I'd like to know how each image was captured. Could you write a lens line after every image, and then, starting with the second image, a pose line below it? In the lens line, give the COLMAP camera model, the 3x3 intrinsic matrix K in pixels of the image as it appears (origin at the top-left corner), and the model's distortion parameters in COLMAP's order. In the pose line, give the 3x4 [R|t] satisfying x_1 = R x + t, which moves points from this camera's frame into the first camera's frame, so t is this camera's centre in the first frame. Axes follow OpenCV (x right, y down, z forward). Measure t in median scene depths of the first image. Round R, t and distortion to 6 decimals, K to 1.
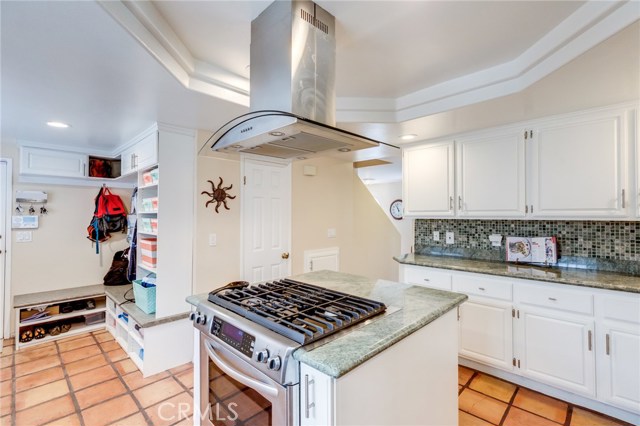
lens RADIAL K [[291.1, 0, 320.0], [0, 291.1, 213.0], [0, 0, 1]] dist [0.000395, 0.000502]
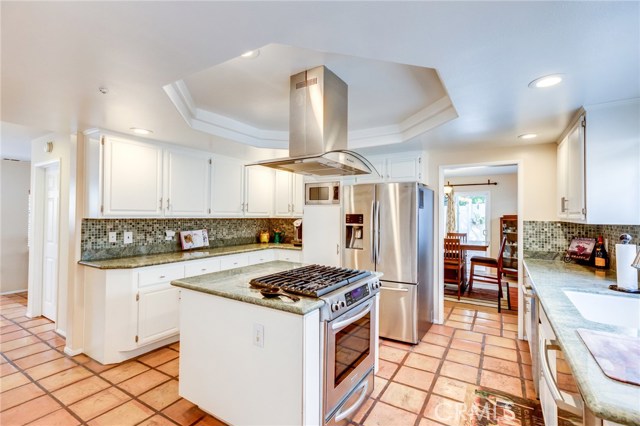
lens RADIAL K [[291.1, 0, 320.0], [0, 291.1, 213.0], [0, 0, 1]] dist [0.000395, 0.000502]
pose [[-0.216651, 0.007853, 0.976217, -0.657241], [-0.013489, 0.999848, -0.011037, 0.004113], [-0.976156, -0.015559, -0.216512, 0.575111]]
